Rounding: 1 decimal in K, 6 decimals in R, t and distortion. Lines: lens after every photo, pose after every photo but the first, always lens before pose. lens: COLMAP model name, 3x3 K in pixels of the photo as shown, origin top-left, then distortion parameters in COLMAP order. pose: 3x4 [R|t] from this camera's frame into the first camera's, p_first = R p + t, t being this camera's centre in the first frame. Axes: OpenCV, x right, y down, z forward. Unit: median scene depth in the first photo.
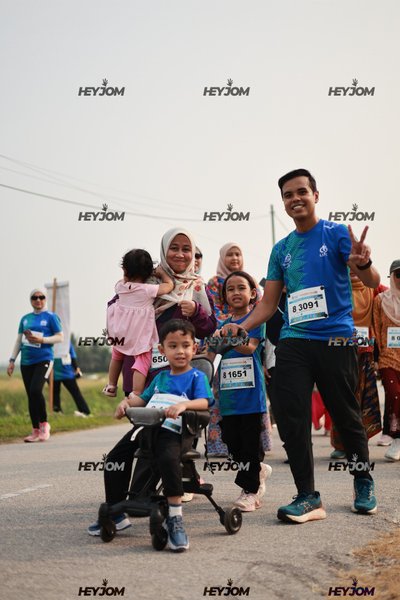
lens RADIAL K [[891.6, 0, 200.0], [0, 891.6, 300.0], [0, 0, 1]] dist [0.023228, 0.009987]
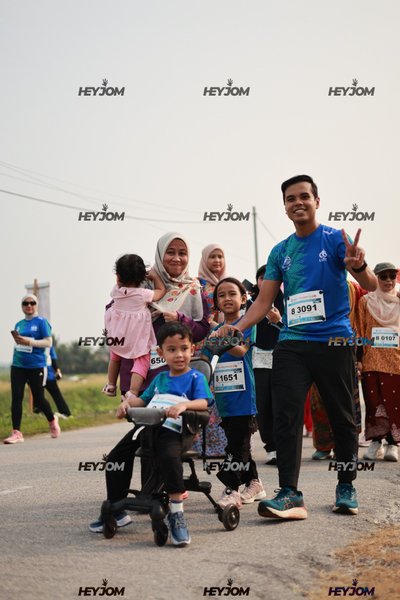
lens RADIAL K [[905.6, 0, 187.3], [0, 905.6, 301.0], [0, 0, 1]] dist [0.005893, 0.092184]
pose [[0.999883, 0.001249, 0.015269, -0.028025], [-0.001263, 0.999999, 0.000912, -0.003342], [-0.015268, -0.000931, 0.999883, -0.042319]]
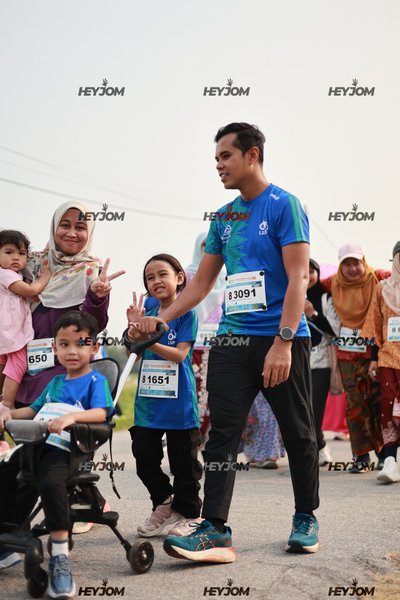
lens RADIAL K [[853.5, 0, 198.1], [0, 853.5, 342.1], [0, 0, 1]] dist [0.177987, -1.024970]
pose [[0.996095, -0.017090, -0.086621, 0.148960], [0.021215, 0.998673, 0.046921, 0.015043], [0.085704, -0.048576, 0.995136, 0.221948]]
